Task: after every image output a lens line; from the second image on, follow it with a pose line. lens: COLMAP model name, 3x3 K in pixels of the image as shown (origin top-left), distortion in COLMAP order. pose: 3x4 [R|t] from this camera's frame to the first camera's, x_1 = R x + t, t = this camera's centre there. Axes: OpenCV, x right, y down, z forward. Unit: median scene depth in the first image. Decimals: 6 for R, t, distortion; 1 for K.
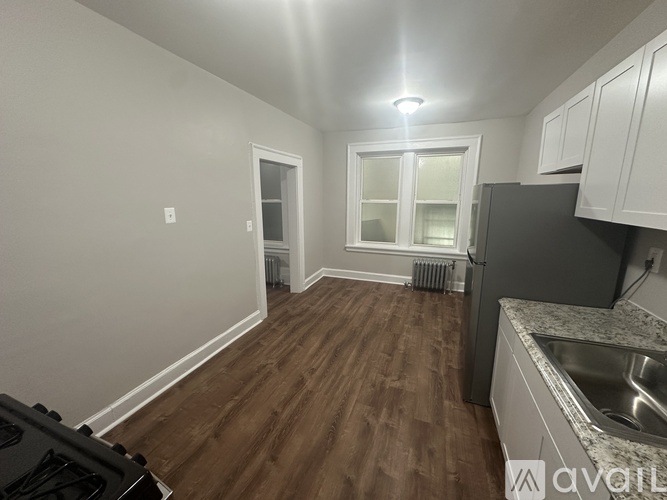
lens RADIAL K [[266.3, 0, 333.5], [0, 266.3, 250.0], [0, 0, 1]] dist [-0.001052, -0.000171]
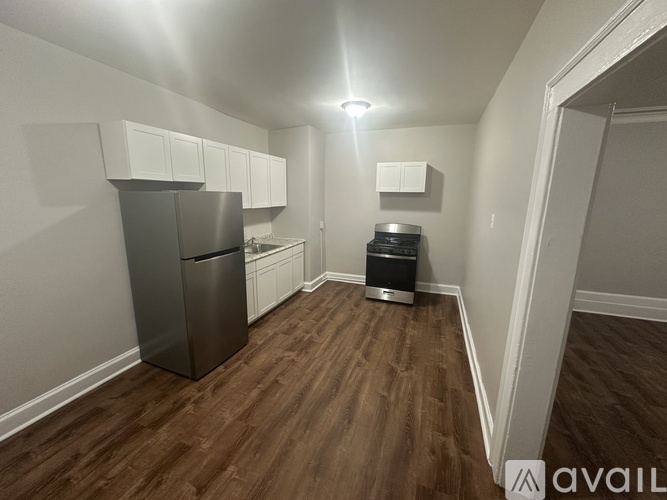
lens RADIAL K [[266.3, 0, 333.5], [0, 266.3, 250.0], [0, 0, 1]] dist [-0.001052, -0.000171]
pose [[-0.999976, -0.005162, -0.004707, 0.031082], [-0.006602, 0.918505, 0.395355, -0.391592], [0.002283, 0.395376, -0.918516, 1.797053]]
